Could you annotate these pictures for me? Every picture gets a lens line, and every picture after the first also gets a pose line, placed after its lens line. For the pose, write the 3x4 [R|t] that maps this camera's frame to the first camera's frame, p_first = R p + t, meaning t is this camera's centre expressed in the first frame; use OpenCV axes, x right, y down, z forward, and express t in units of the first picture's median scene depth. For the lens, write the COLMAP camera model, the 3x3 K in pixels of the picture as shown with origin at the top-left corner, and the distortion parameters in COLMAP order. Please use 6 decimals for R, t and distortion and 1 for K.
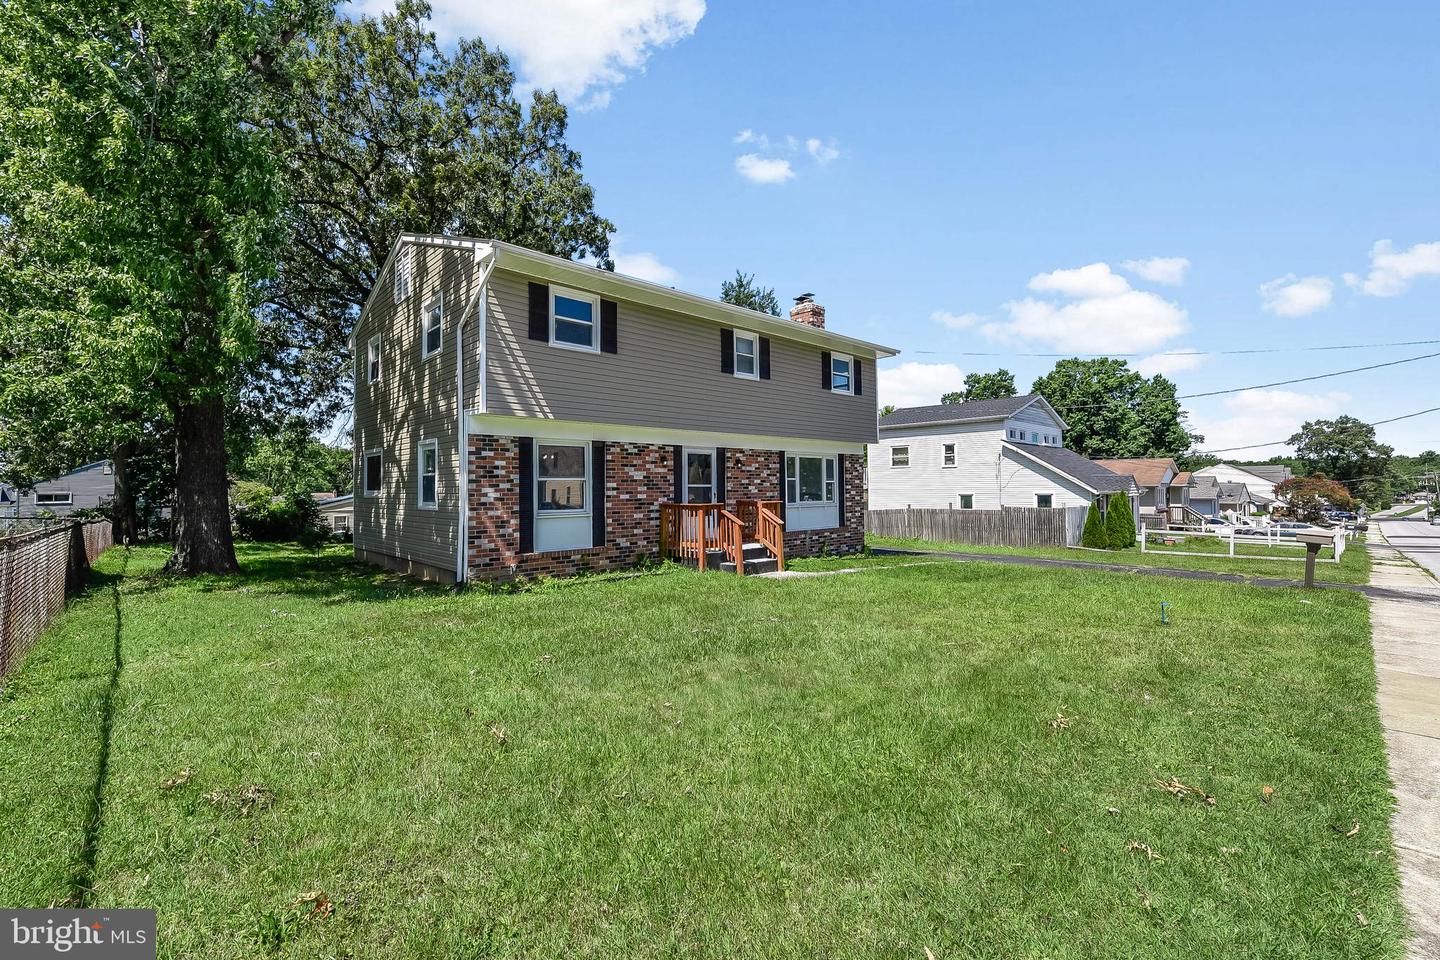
lens RADIAL K [[612.4, 0, 720.0], [0, 612.4, 480.0], [0, 0, 1]] dist [-0.002777, -0.000495]
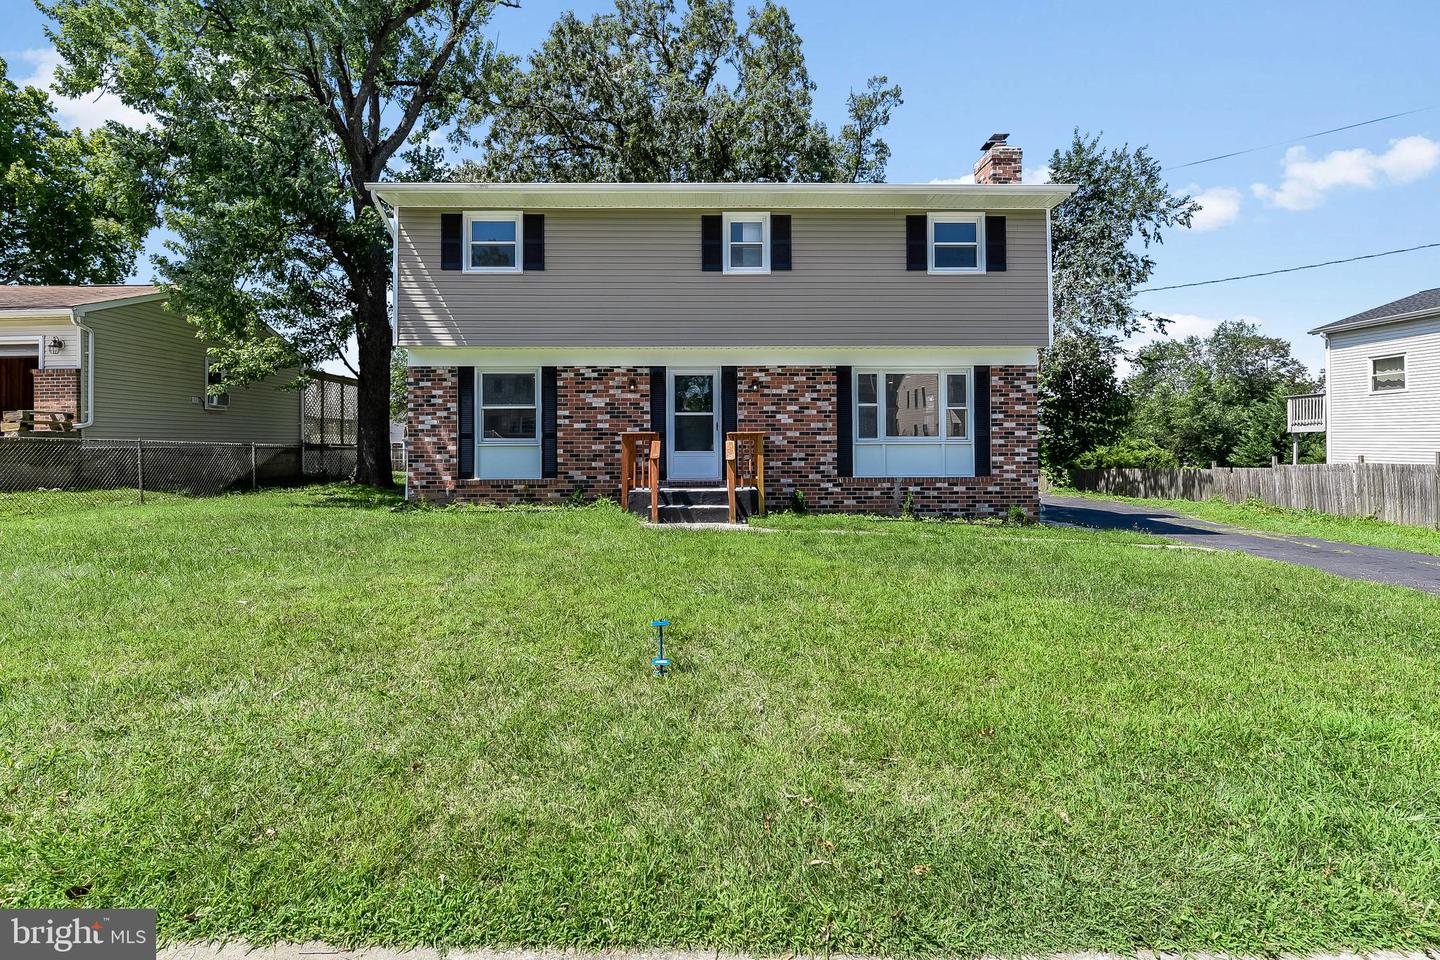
lens RADIAL K [[640.7, 0, 716.8], [0, 640.7, 453.3], [0, 0, 1]] dist [-0.004686, -0.000305]
pose [[0.747749, 0.012188, -0.663869, 0.605321], [0.007024, 0.999630, 0.026263, 0.042691], [0.663944, -0.024301, 0.747388, 0.400286]]
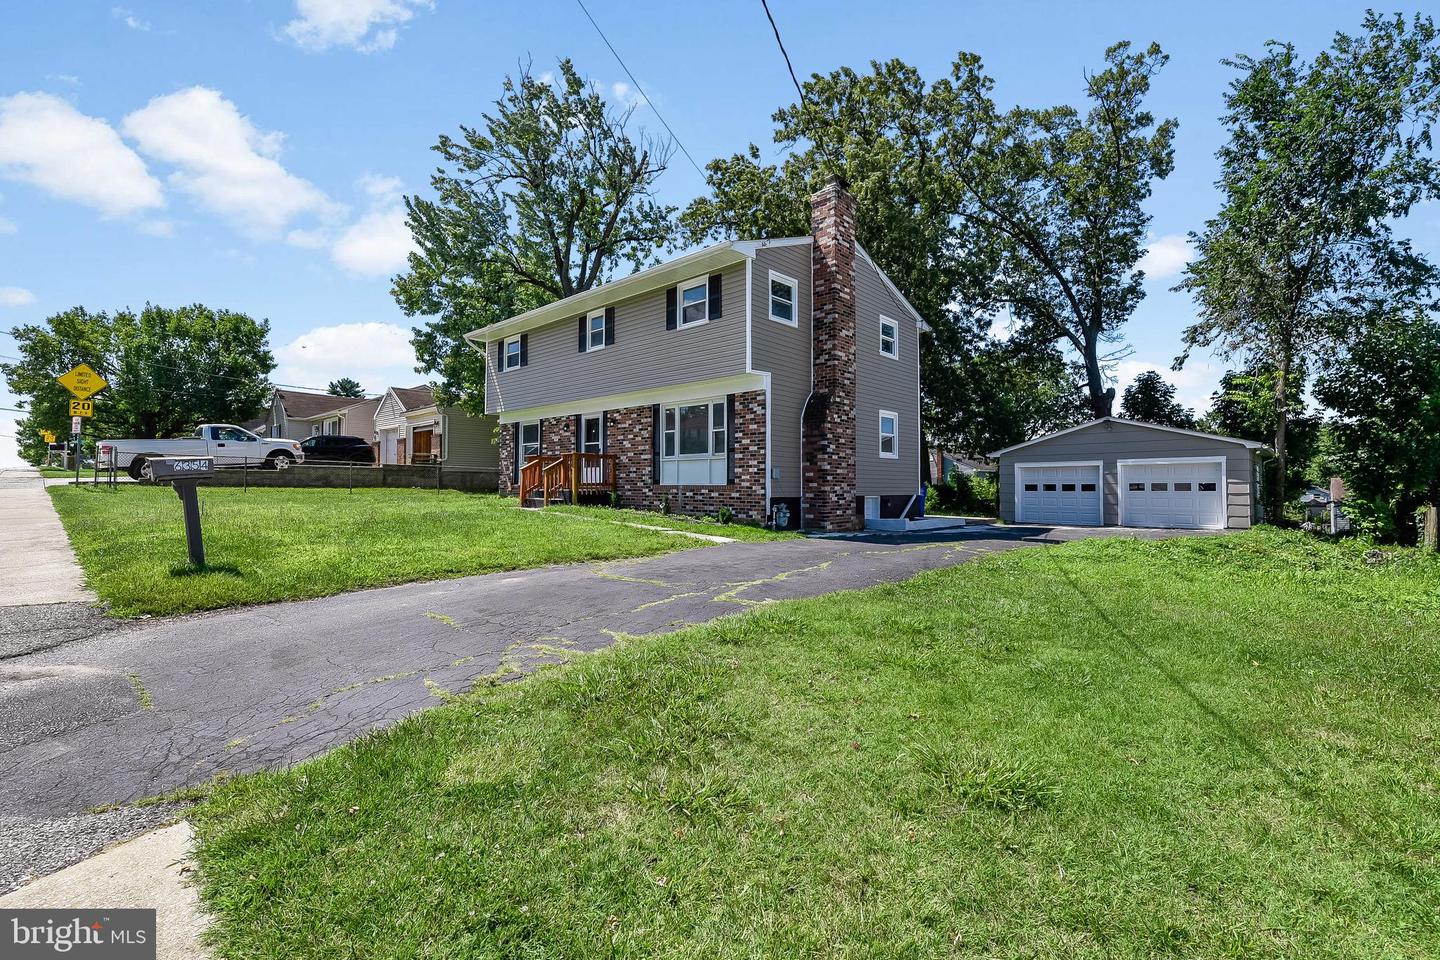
lens RADIAL K [[719.7, 0, 714.8], [0, 719.7, 459.5], [0, 0, 1]] dist [-0.000890, -0.000181]
pose [[0.024528, 0.009799, -0.999651, 1.563109], [0.056214, 0.998356, 0.011165, 0.042683], [0.998117, -0.056468, 0.023936, 1.301079]]
